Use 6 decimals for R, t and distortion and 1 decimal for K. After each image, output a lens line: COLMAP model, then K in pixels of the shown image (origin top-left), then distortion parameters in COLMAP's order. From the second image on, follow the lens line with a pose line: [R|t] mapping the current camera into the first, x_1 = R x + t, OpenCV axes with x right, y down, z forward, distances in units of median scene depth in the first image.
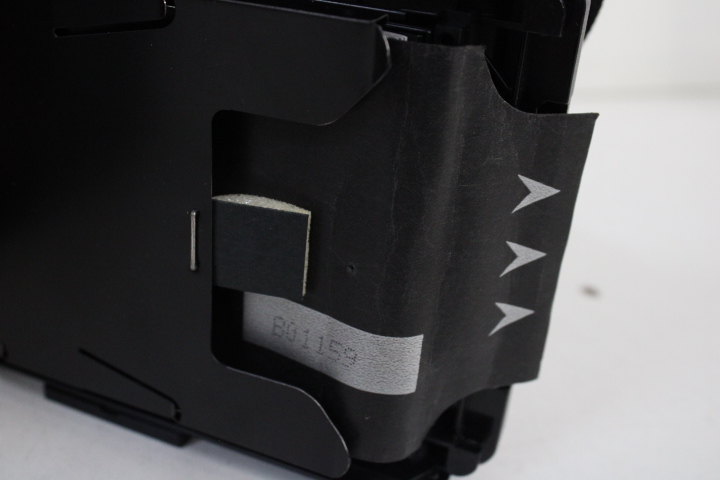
lens RADIAL K [[901.5, 0, 359.7], [0, 901.5, 239.5], [0, 0, 1]] dist [-0.047403, 0.000000]
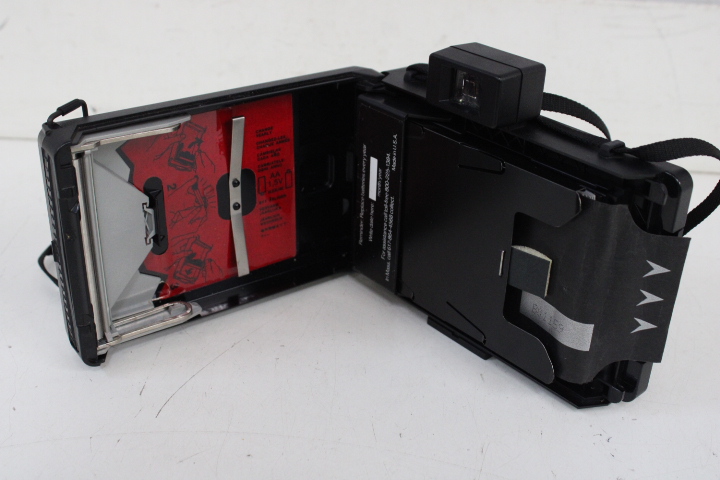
lens RADIAL K [[925.9, 0, 359.0], [0, 925.9, 240.0], [0, 0, 1]] dist [-0.172919, 0.000000]
pose [[0.892847, 0.172044, -0.416203, 0.440643], [-0.169003, 0.984612, 0.044457, -0.096257], [0.417447, 0.030646, 0.908184, -1.228827]]
